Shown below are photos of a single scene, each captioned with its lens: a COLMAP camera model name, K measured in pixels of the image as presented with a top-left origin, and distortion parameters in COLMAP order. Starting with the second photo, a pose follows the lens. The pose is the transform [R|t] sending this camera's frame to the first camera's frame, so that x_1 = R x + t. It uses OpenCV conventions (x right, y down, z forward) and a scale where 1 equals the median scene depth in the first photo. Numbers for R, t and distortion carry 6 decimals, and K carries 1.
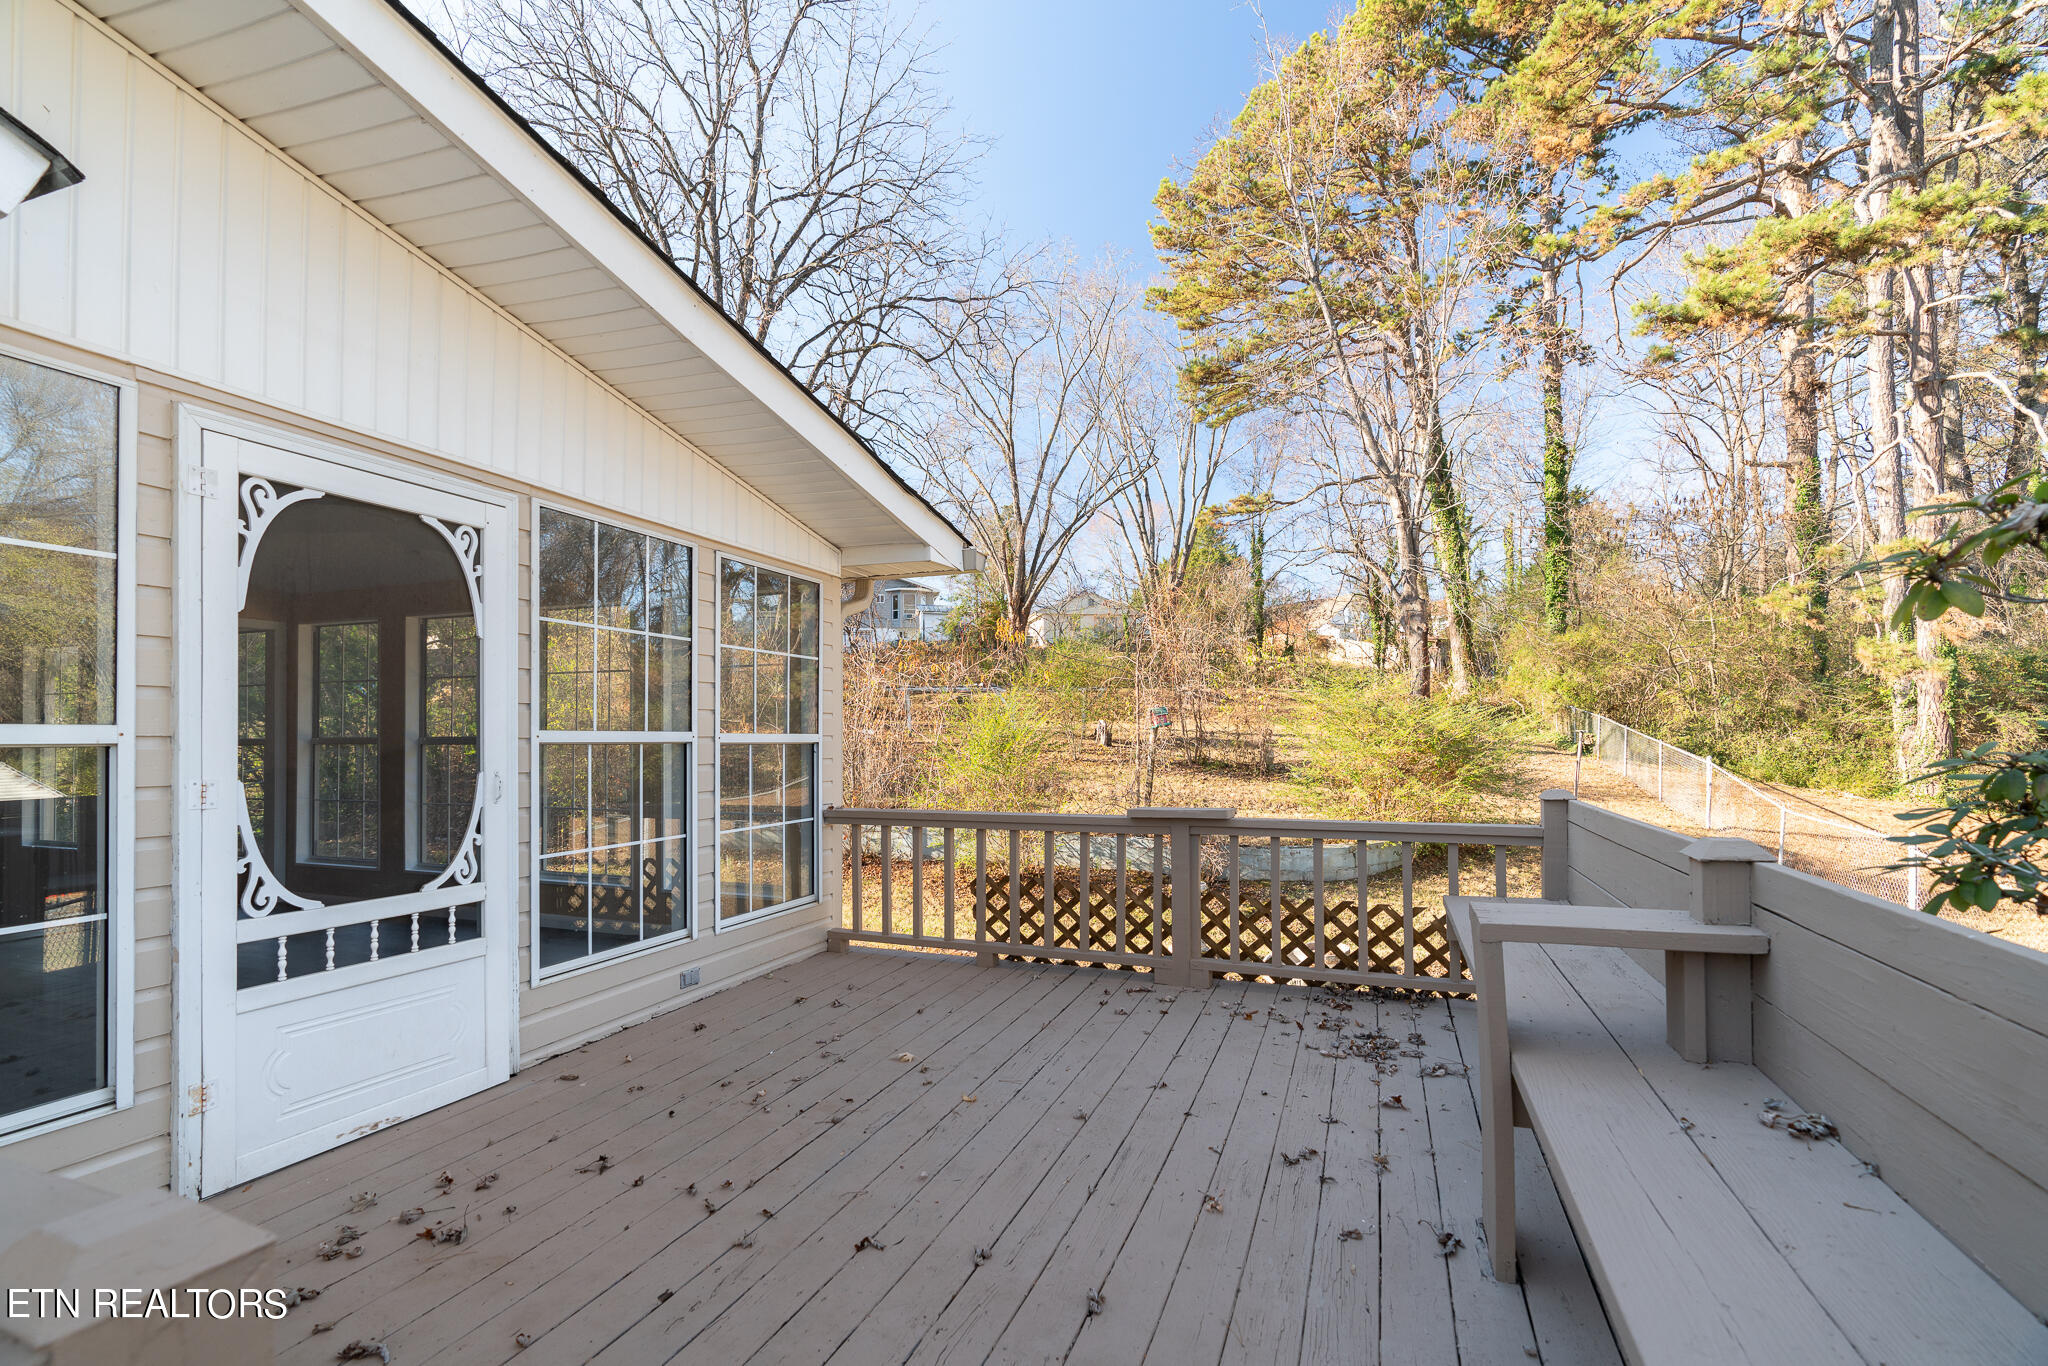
lens RADIAL K [[931.7, 0, 1043.2], [0, 931.7, 724.2], [0, 0, 1]] dist [-0.001953, -0.000582]
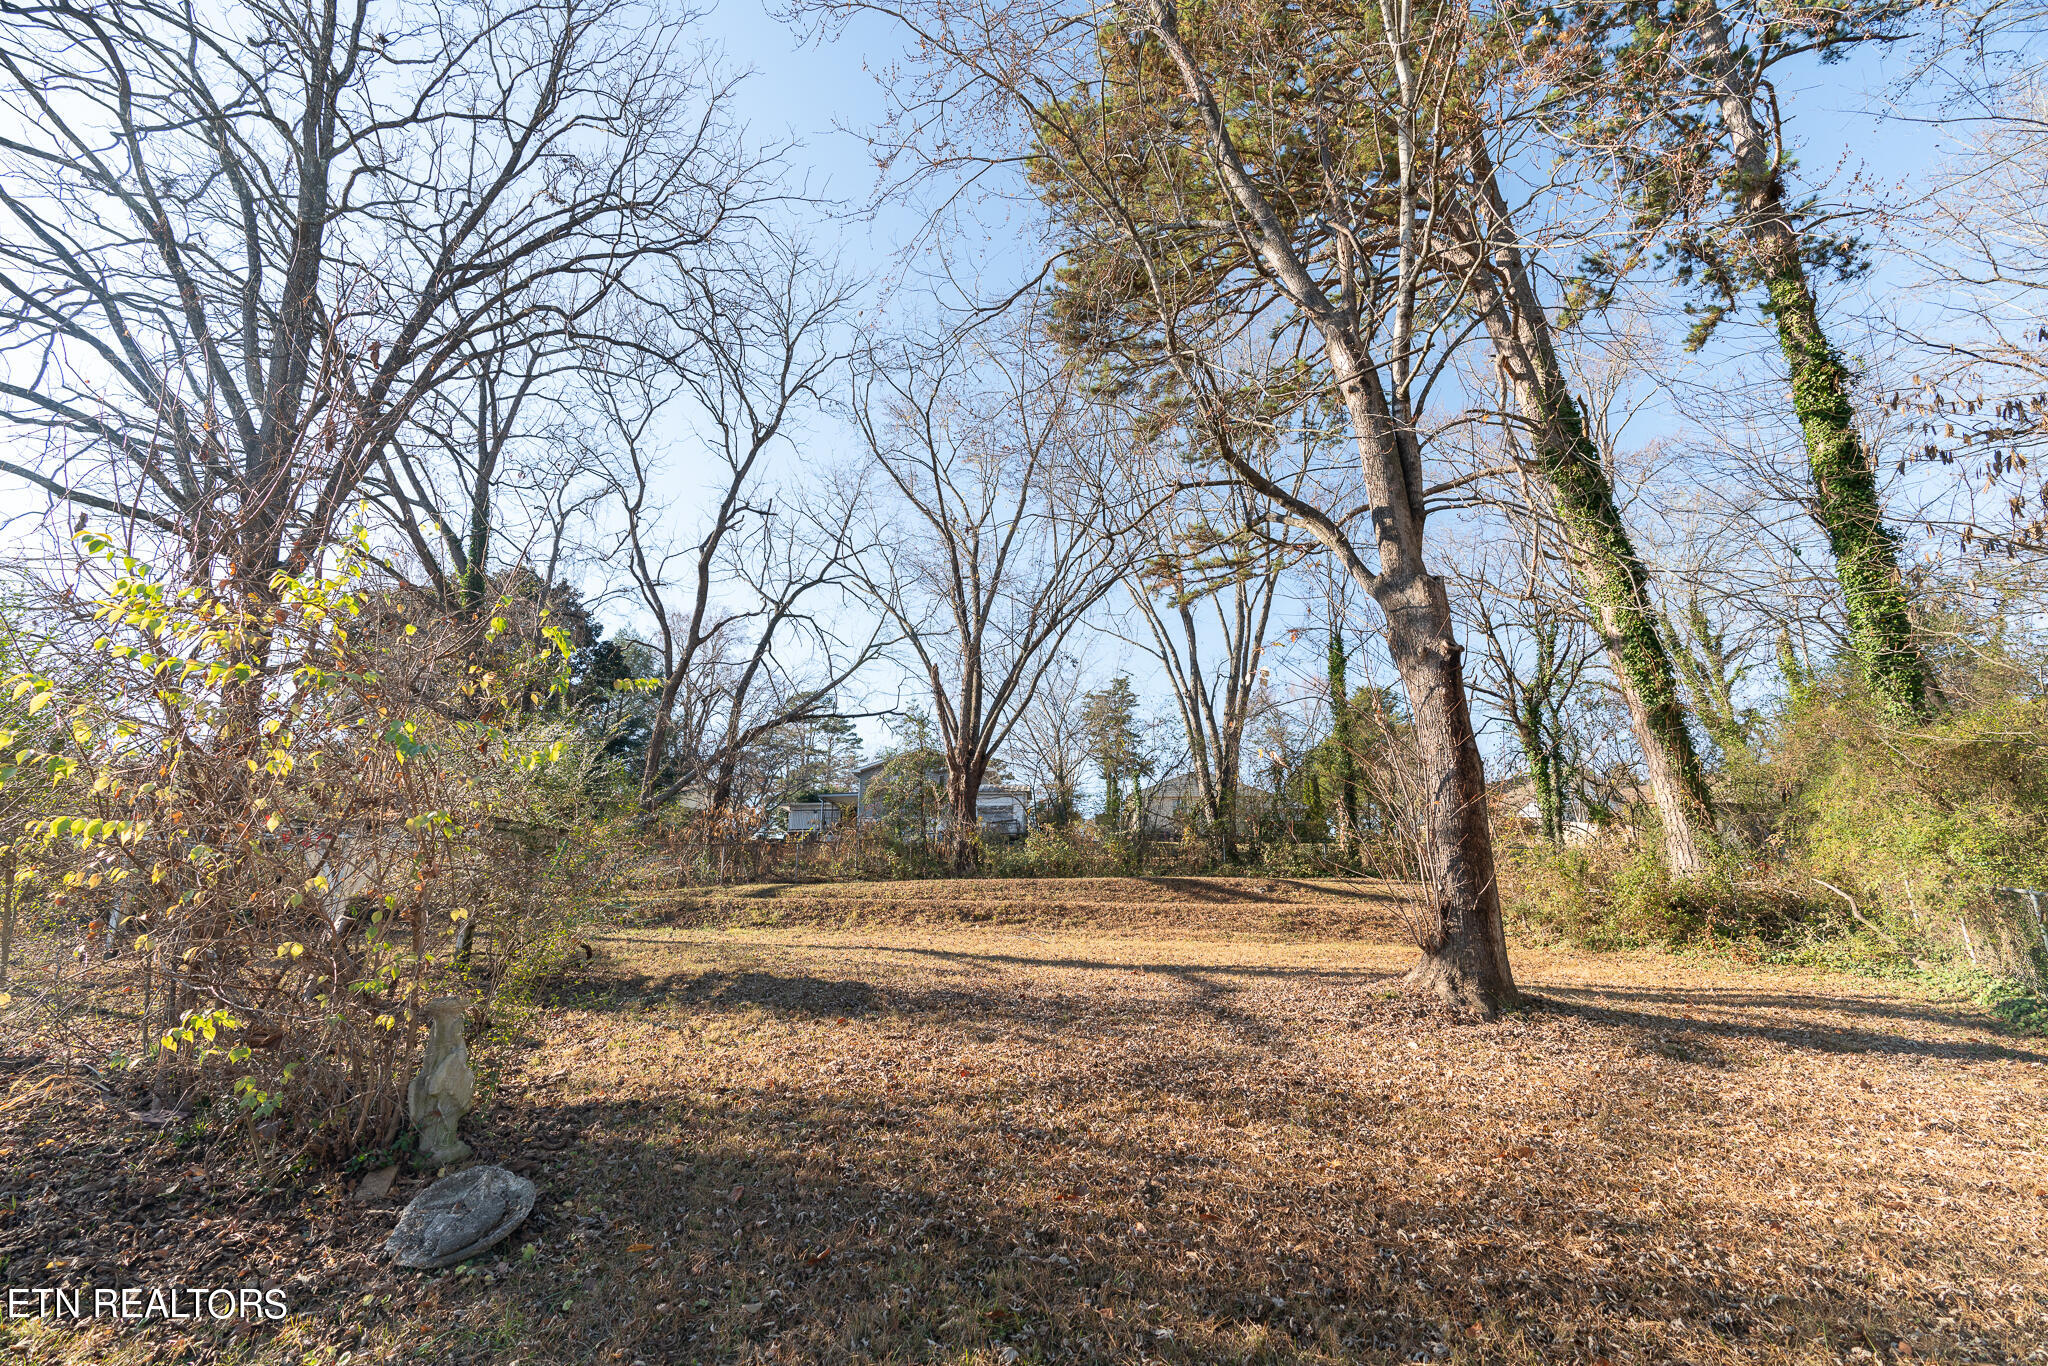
lens RADIAL K [[925.4, 0, 1024.0], [0, 925.4, 683.0], [0, 0, 1]] dist [-0.002700, 0.000463]
pose [[0.967823, -0.057467, -0.244980, 0.323867], [-0.009702, 0.964326, -0.264540, 0.000415], [0.251443, 0.258405, 0.932740, 0.611372]]
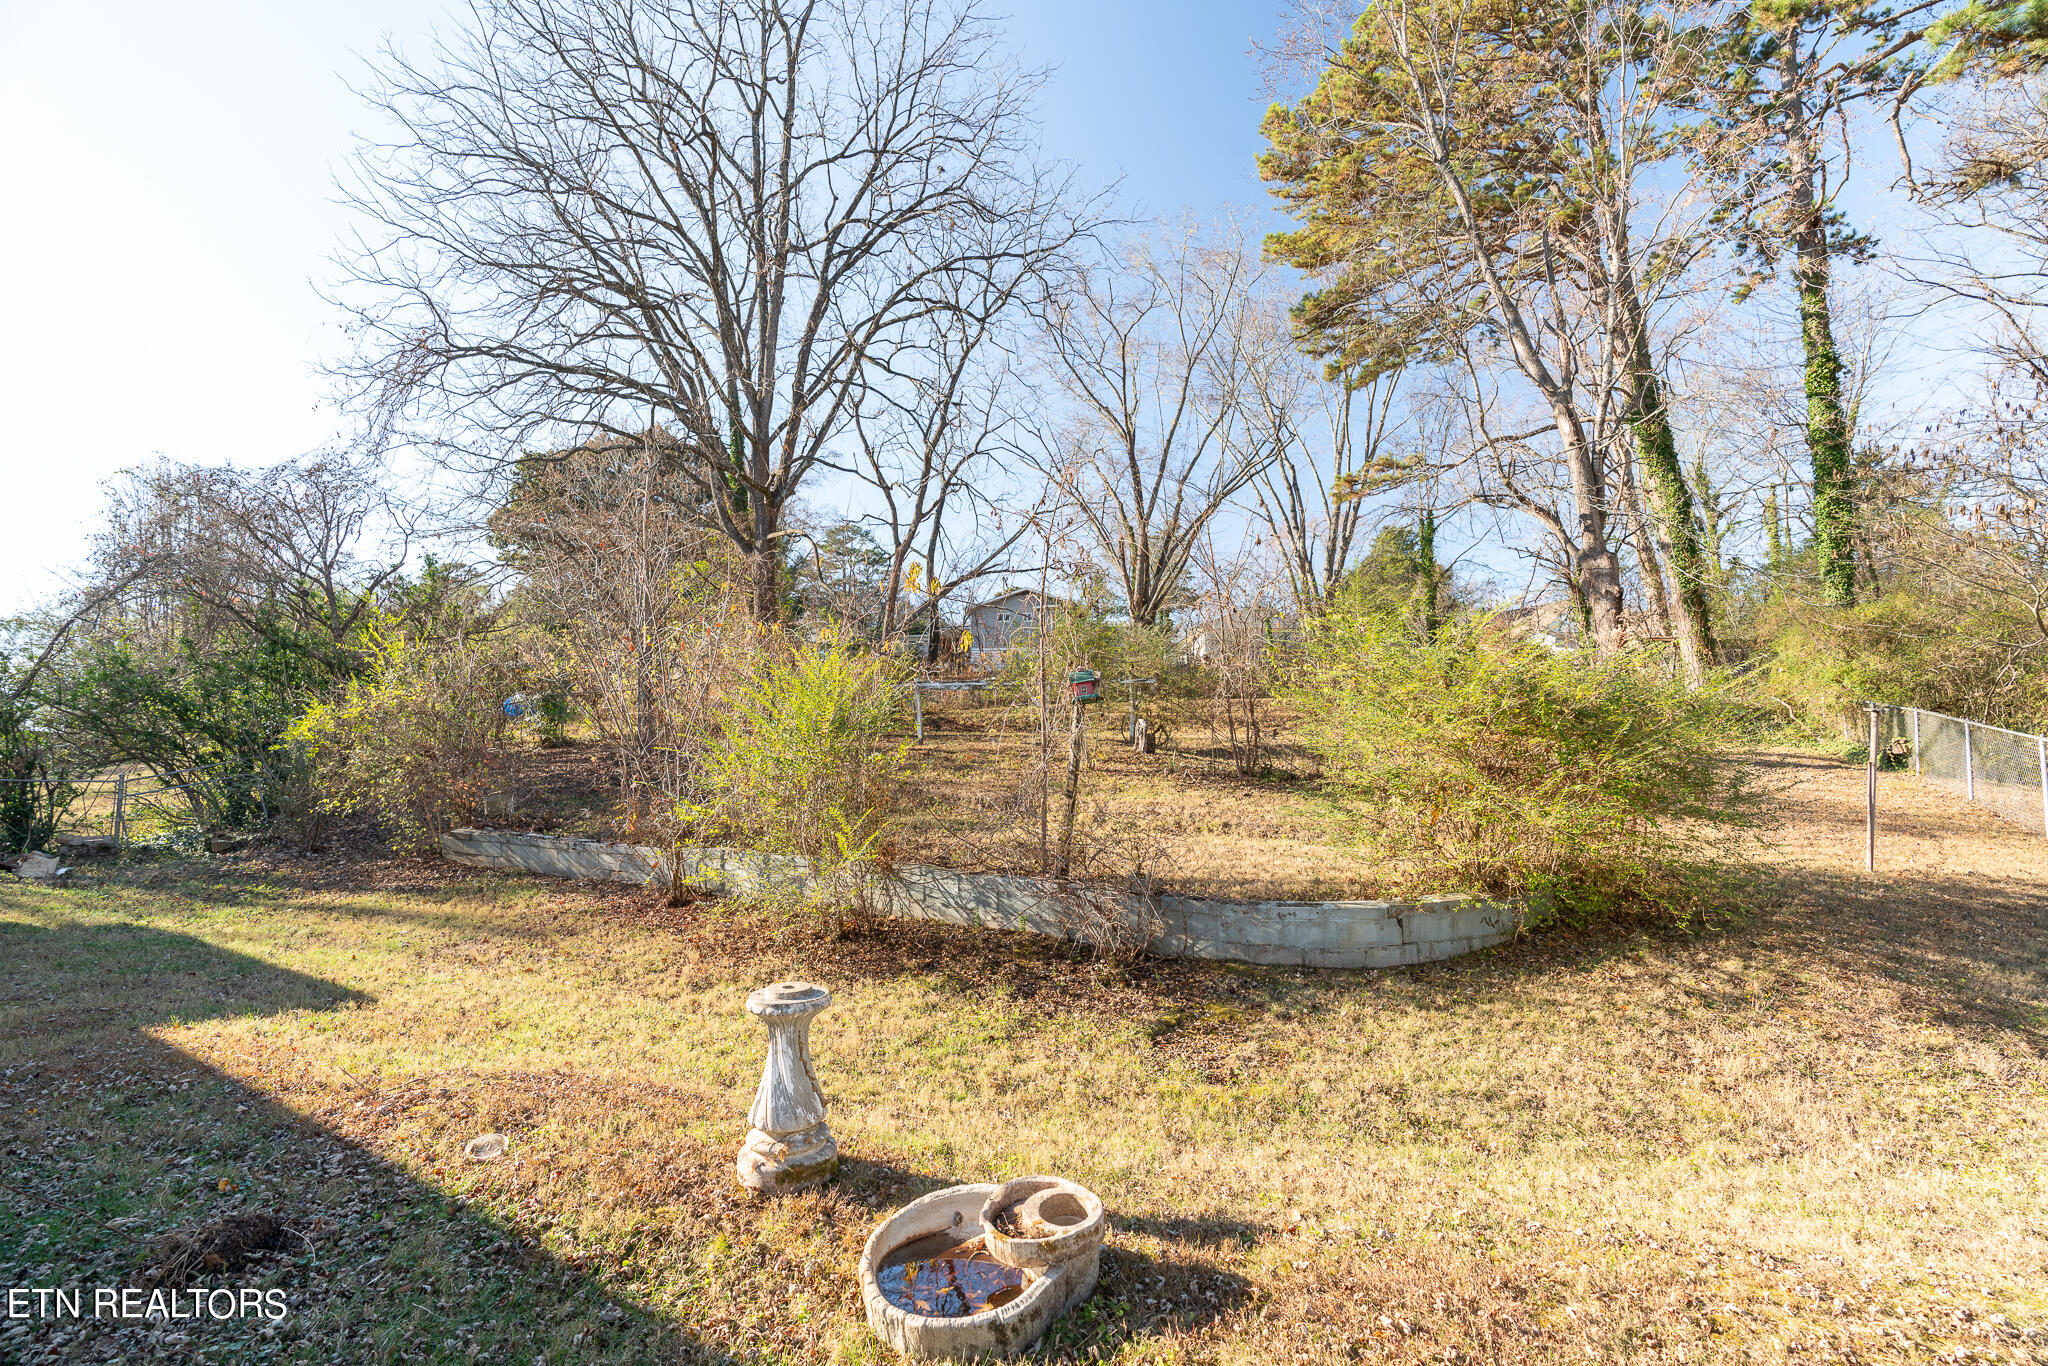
lens RADIAL K [[925.4, 0, 1024.0], [0, 925.4, 683.0], [0, 0, 1]] dist [-0.002700, 0.000463]
pose [[0.973212, -0.016993, -0.229280, 0.120524], [-0.000464, 0.997118, -0.075871, 0.020028], [0.229908, 0.073945, 0.970399, 0.198648]]
